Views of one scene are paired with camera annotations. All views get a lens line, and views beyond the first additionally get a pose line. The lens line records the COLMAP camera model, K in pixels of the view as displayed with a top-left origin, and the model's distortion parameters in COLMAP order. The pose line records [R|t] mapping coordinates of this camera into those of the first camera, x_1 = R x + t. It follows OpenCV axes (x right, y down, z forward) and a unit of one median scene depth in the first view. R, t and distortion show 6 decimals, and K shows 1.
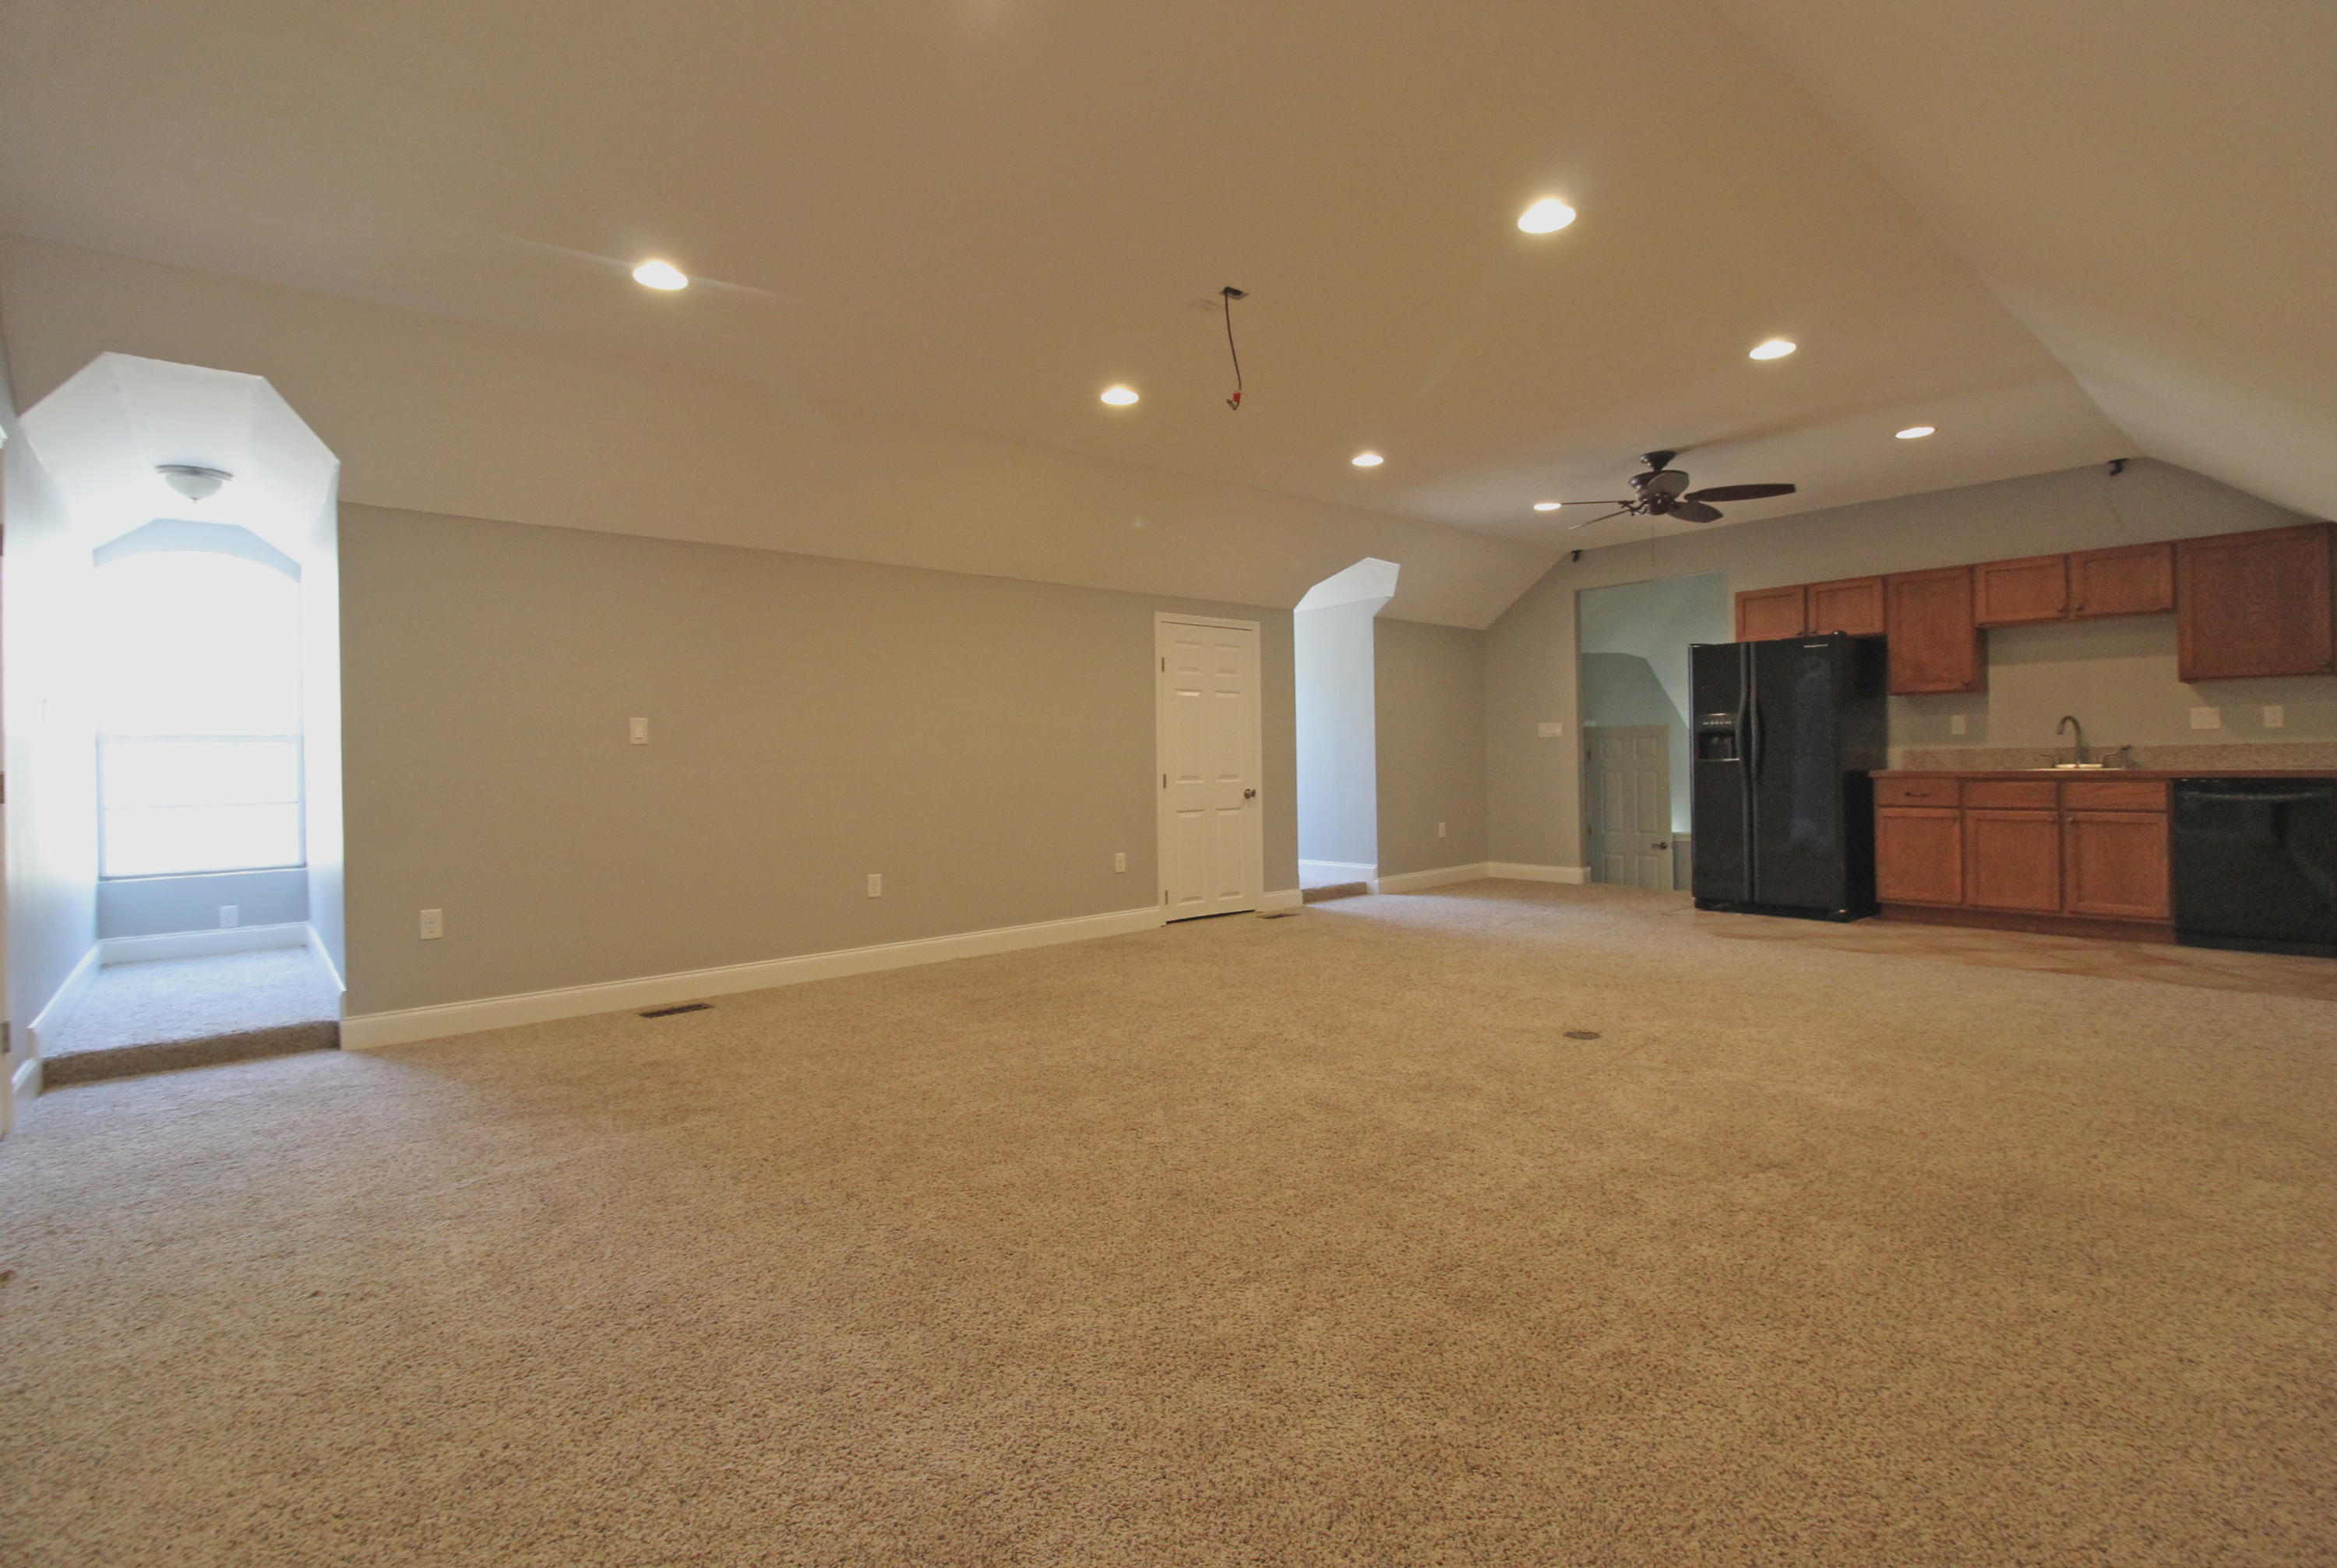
lens RADIAL K [[1075.3, 0, 1165.8], [0, 1075.3, 745.5], [0, 0, 1]] dist [-0.036373, -0.000176]
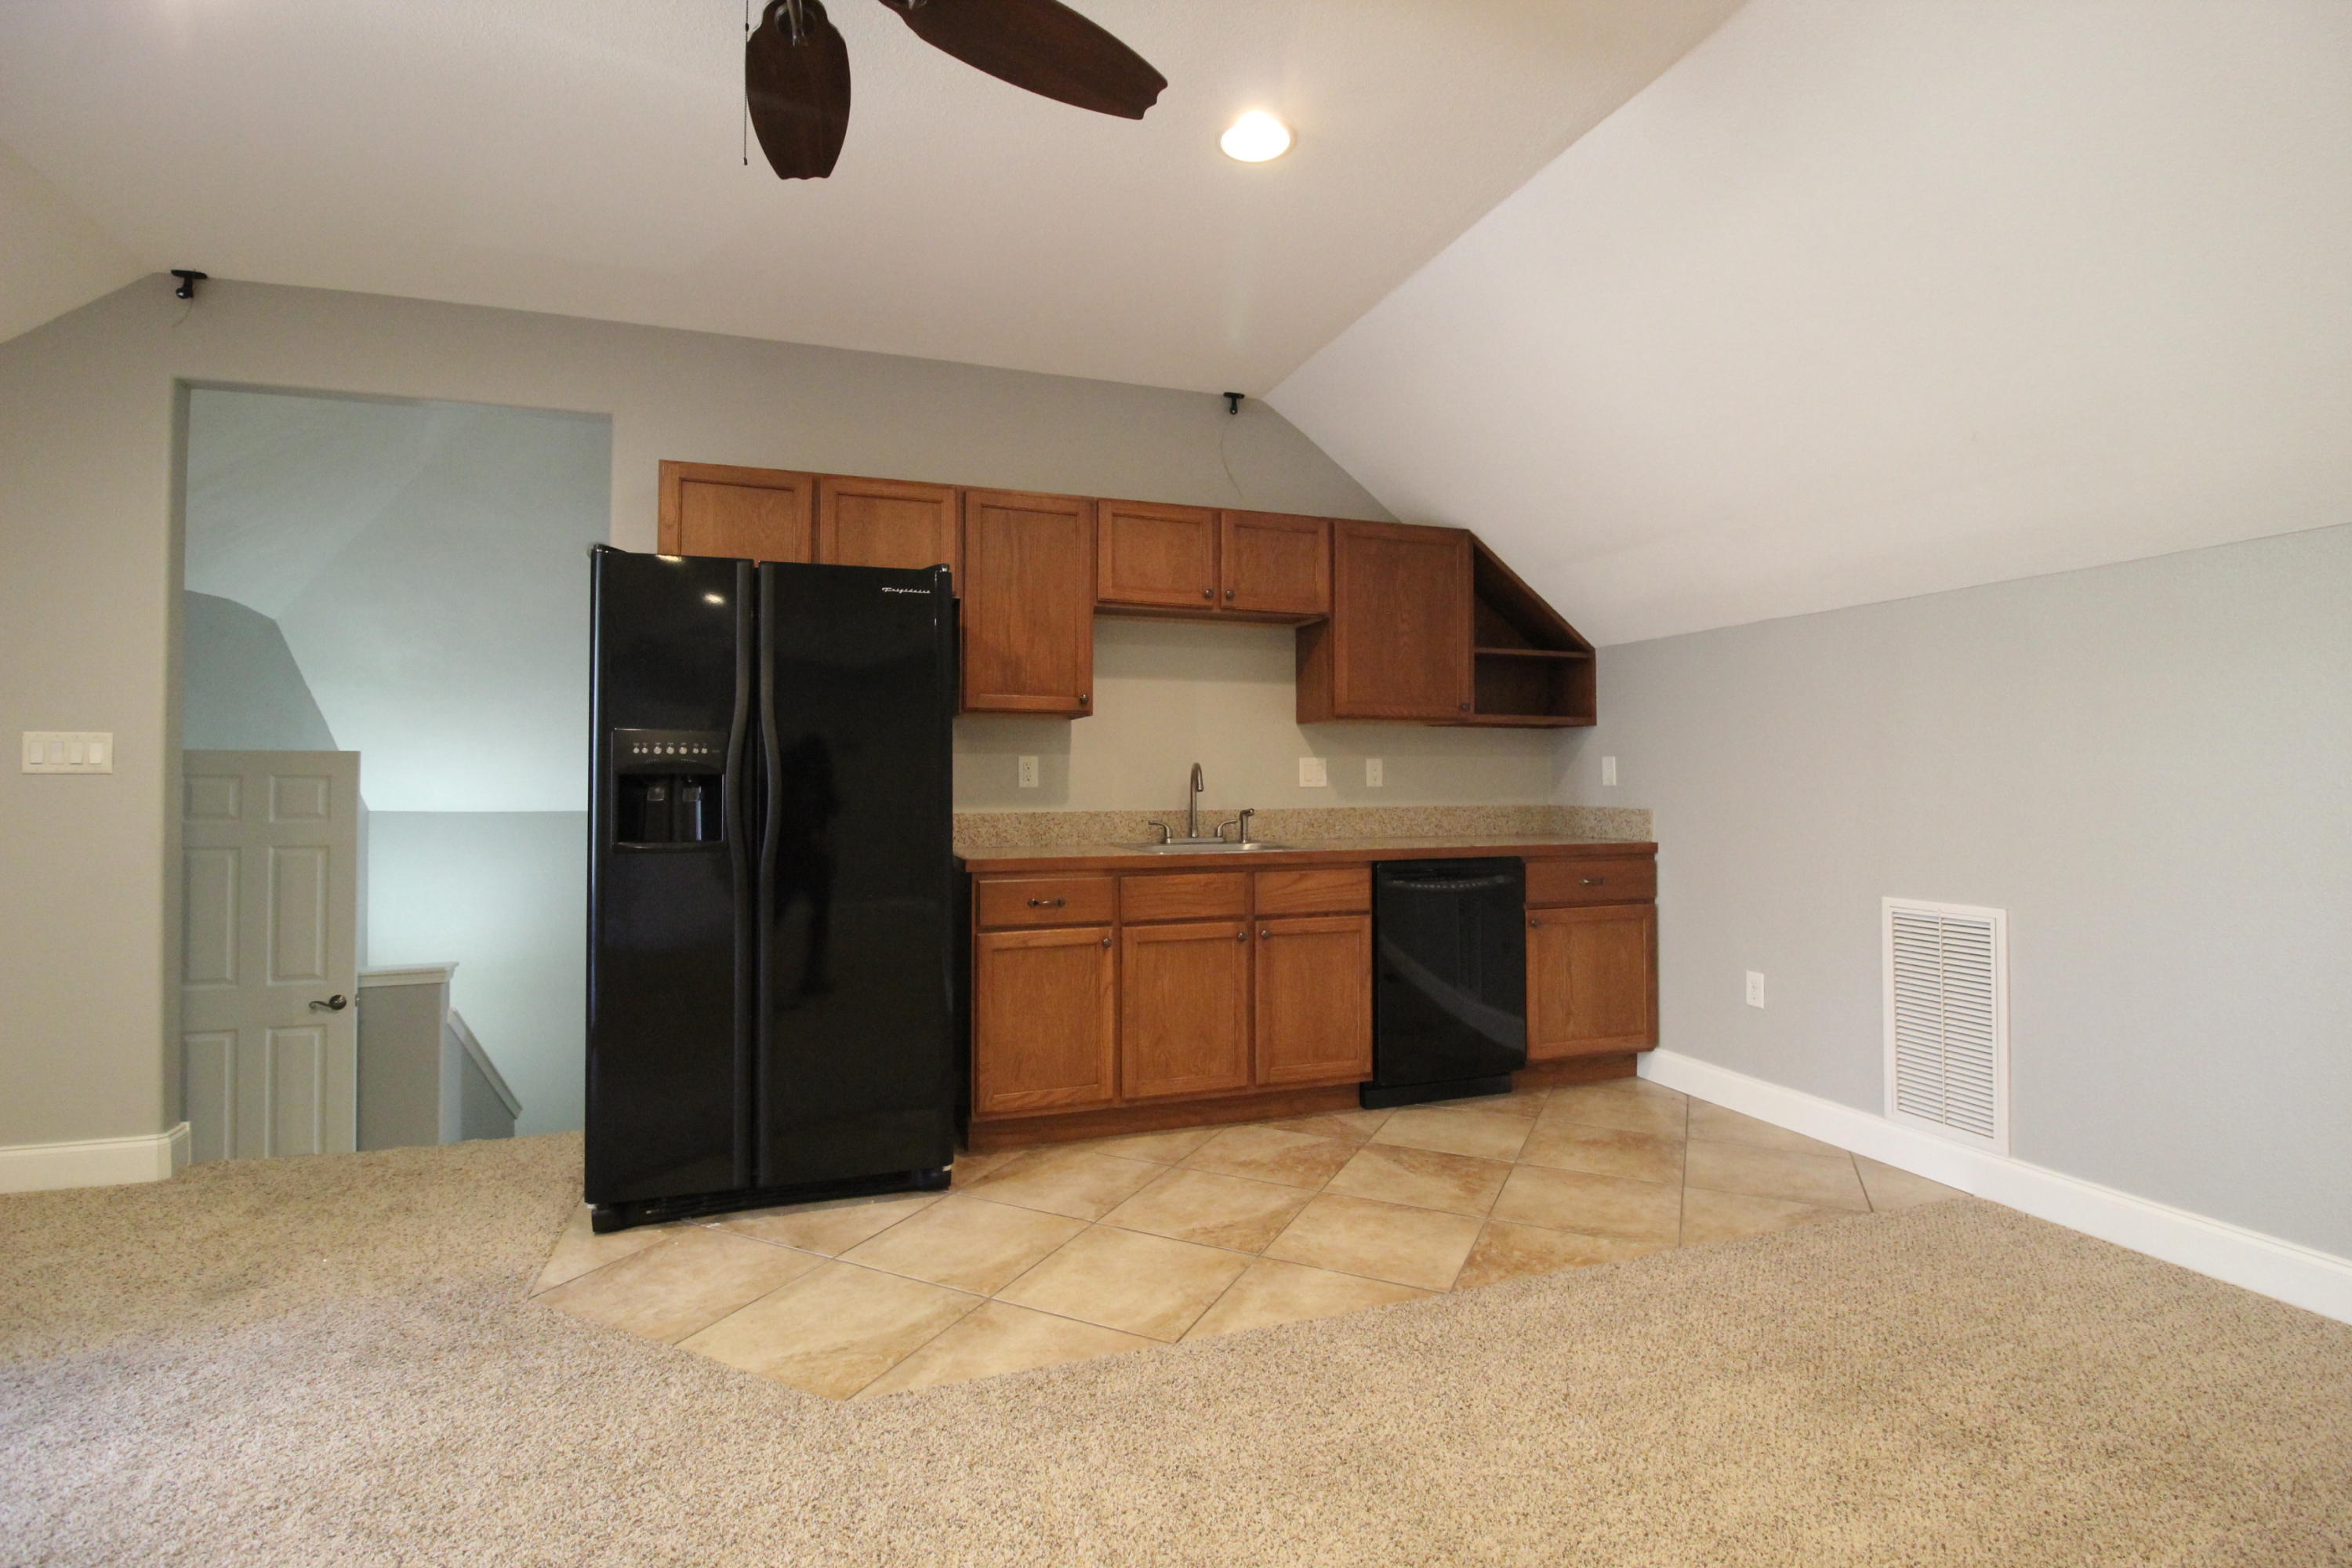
lens RADIAL K [[1079.0, 0, 1172.4], [0, 1079.0, 762.6], [0, 0, 1]] dist [-0.000808, -0.000342]
pose [[0.373661, 0.039065, 0.926743, 0.243980], [-0.011315, 0.999230, -0.037559, -0.003587], [-0.927496, 0.003548, 0.373815, 0.763417]]
